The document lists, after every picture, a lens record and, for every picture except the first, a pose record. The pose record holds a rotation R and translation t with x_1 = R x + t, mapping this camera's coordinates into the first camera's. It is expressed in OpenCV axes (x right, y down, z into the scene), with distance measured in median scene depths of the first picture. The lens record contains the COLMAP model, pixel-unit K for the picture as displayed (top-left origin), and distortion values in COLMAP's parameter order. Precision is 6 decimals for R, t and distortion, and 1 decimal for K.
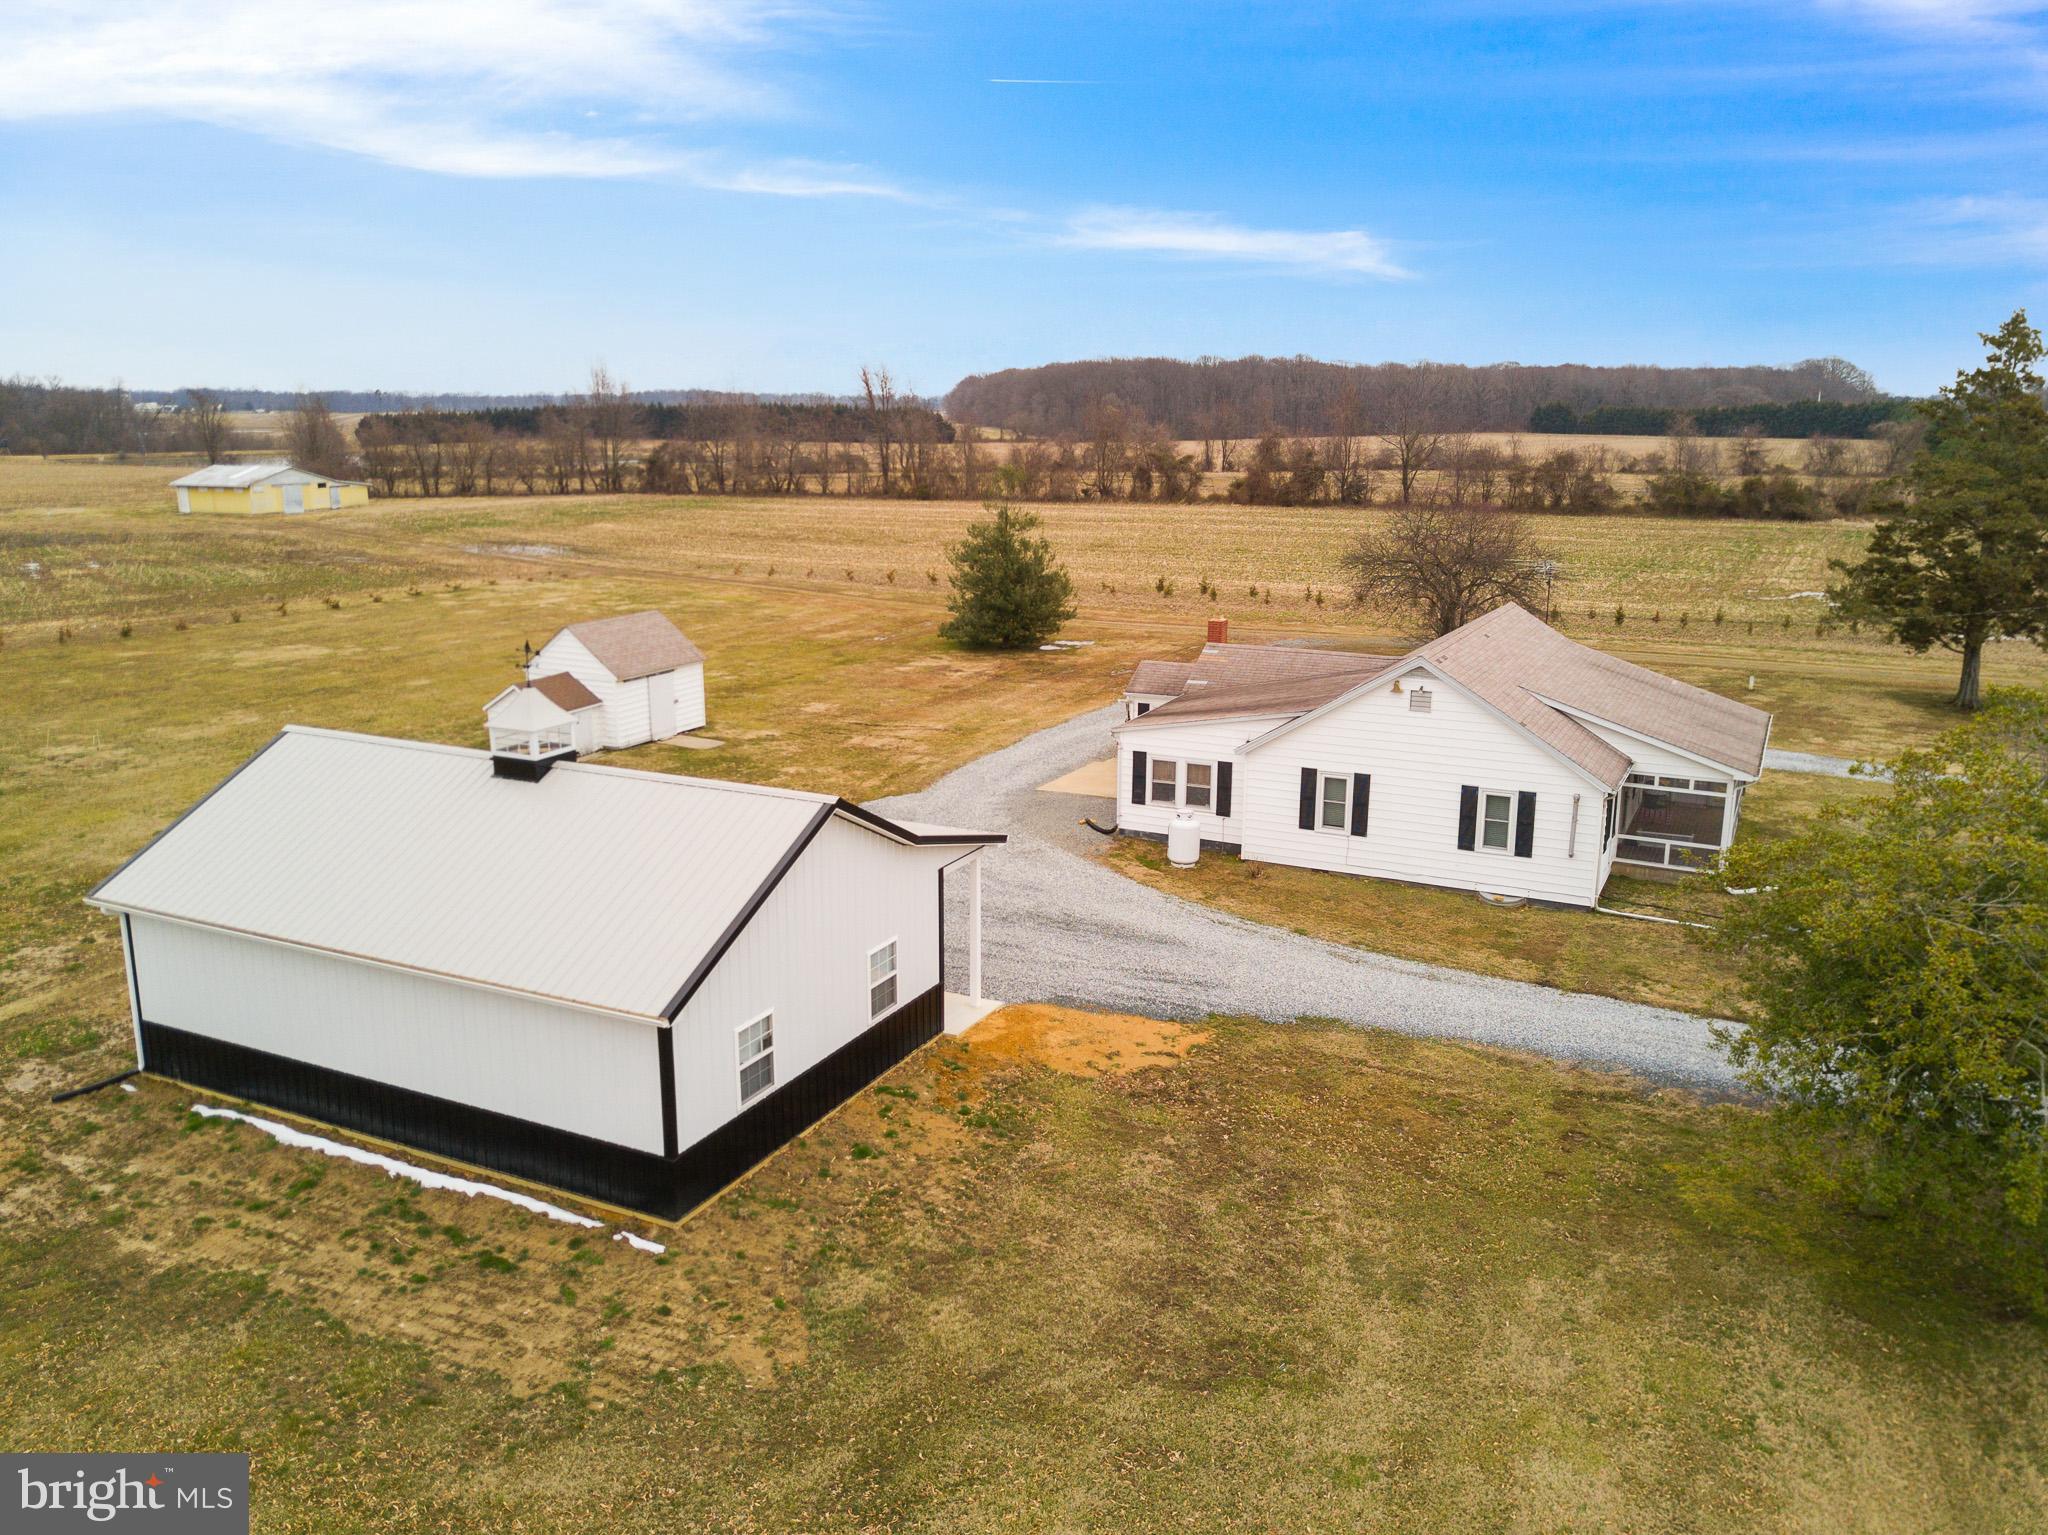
lens RADIAL K [[1540.6, 0, 1024.0], [0, 1540.6, 767.5], [0, 0, 1]] dist [0.127622, -0.266900]
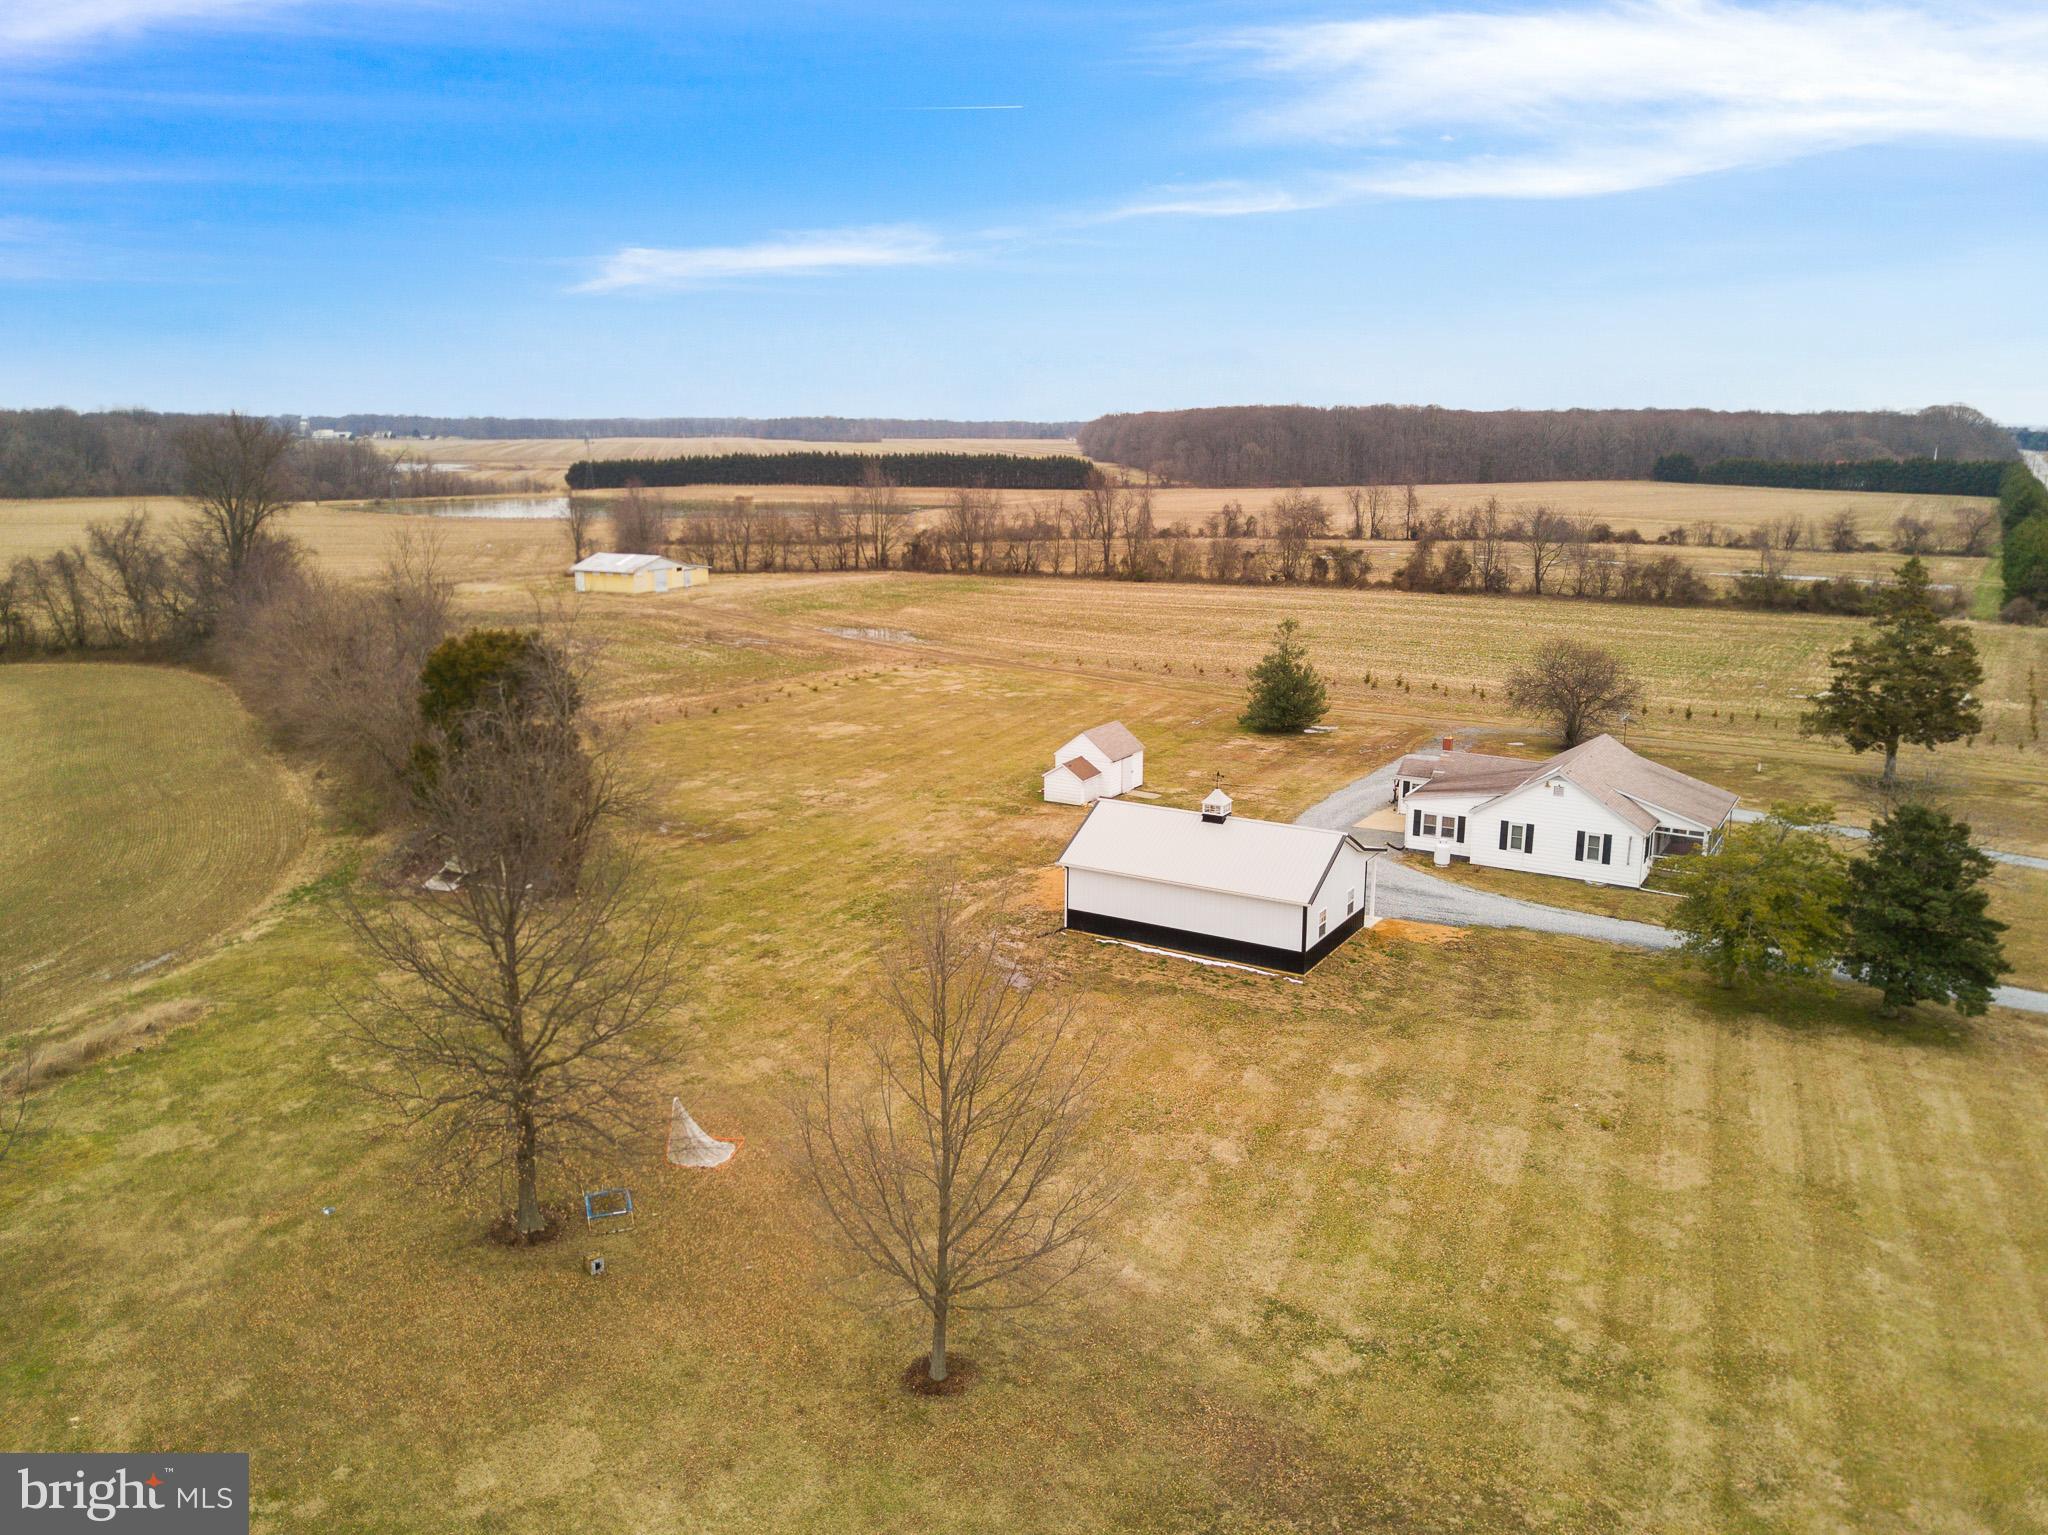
lens RADIAL K [[1537.1, 0, 1022.3], [0, 1537.1, 742.3], [0, 0, 1]] dist [0.040729, -0.093232]
pose [[0.996991, 0.017064, -0.075615, -0.304449], [-0.019255, 0.999413, -0.028342, -0.033146], [0.075087, 0.029713, 0.996734, -1.113799]]
